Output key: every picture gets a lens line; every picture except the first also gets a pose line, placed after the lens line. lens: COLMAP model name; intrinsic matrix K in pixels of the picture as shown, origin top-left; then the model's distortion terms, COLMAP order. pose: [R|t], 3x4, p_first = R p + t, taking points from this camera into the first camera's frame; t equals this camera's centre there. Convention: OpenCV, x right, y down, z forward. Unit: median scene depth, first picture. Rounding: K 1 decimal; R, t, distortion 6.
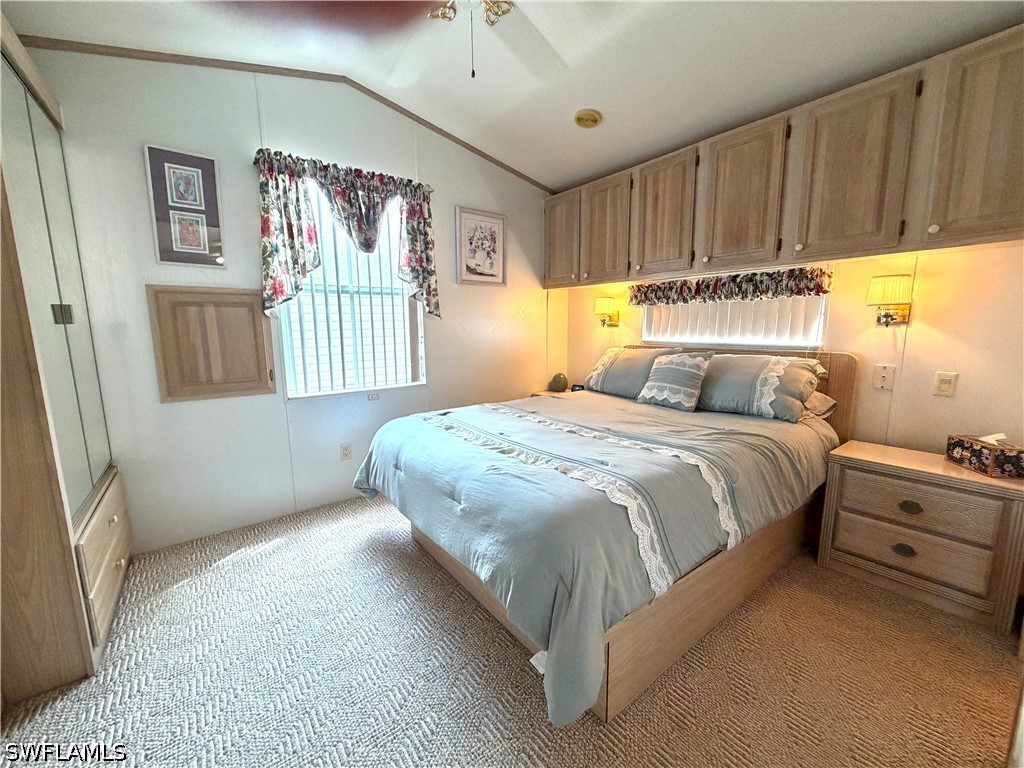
lens RADIAL K [[409.3, 0, 509.0], [0, 409.3, 384.2], [0, 0, 1]] dist [-0.000698, 0.000438]
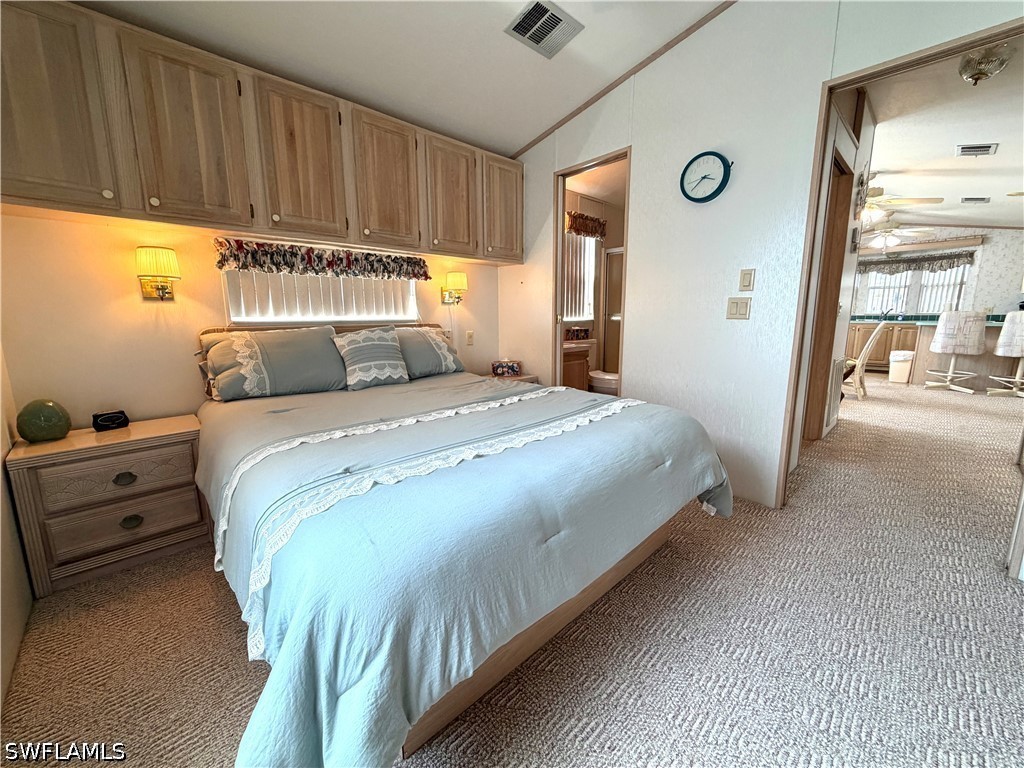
lens RADIAL K [[409.3, 0, 509.0], [0, 409.3, 384.2], [0, 0, 1]] dist [-0.000698, 0.000438]
pose [[-0.117275, -0.151973, 0.981402, -0.564576], [0.153138, 0.973635, 0.169070, -0.062139], [-0.981221, 0.170118, -0.090911, 0.800045]]
